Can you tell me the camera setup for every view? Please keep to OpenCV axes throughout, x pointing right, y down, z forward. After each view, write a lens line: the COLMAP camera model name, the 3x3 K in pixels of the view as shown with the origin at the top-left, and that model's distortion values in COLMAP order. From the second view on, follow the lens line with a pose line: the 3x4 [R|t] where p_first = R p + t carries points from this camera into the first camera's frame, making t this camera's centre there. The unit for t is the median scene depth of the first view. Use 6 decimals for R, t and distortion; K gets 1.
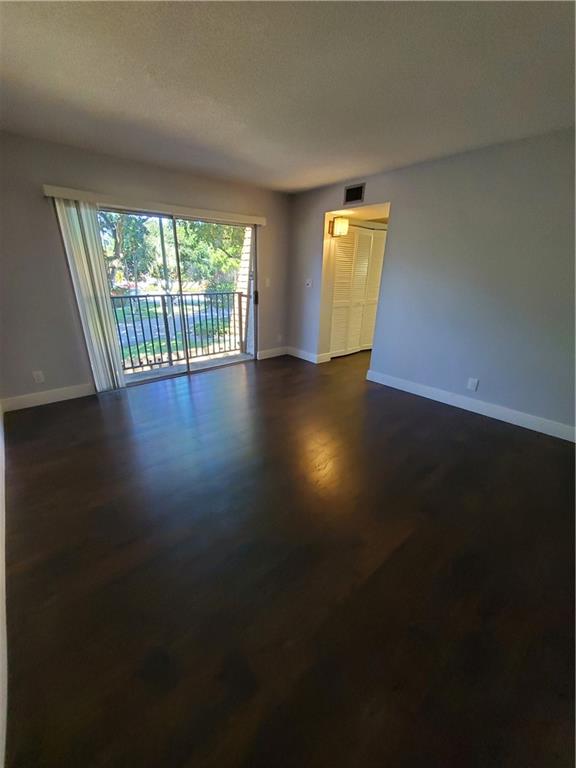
lens RADIAL K [[305.7, 0, 276.6], [0, 305.7, 387.0], [0, 0, 1]] dist [0.002841, 0.000165]
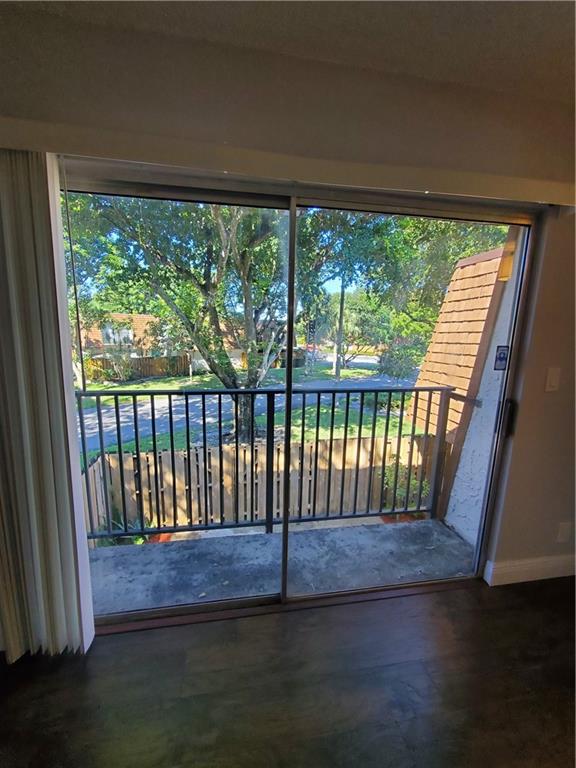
lens RADIAL K [[305.7, 0, 276.6], [0, 305.7, 387.0], [0, 0, 1]] dist [0.002841, 0.000165]
pose [[0.852940, 0.094472, -0.513390, -0.019172], [-0.191375, 0.971602, -0.139158, -0.037433], [0.485664, 0.216943, 0.846798, 0.093516]]
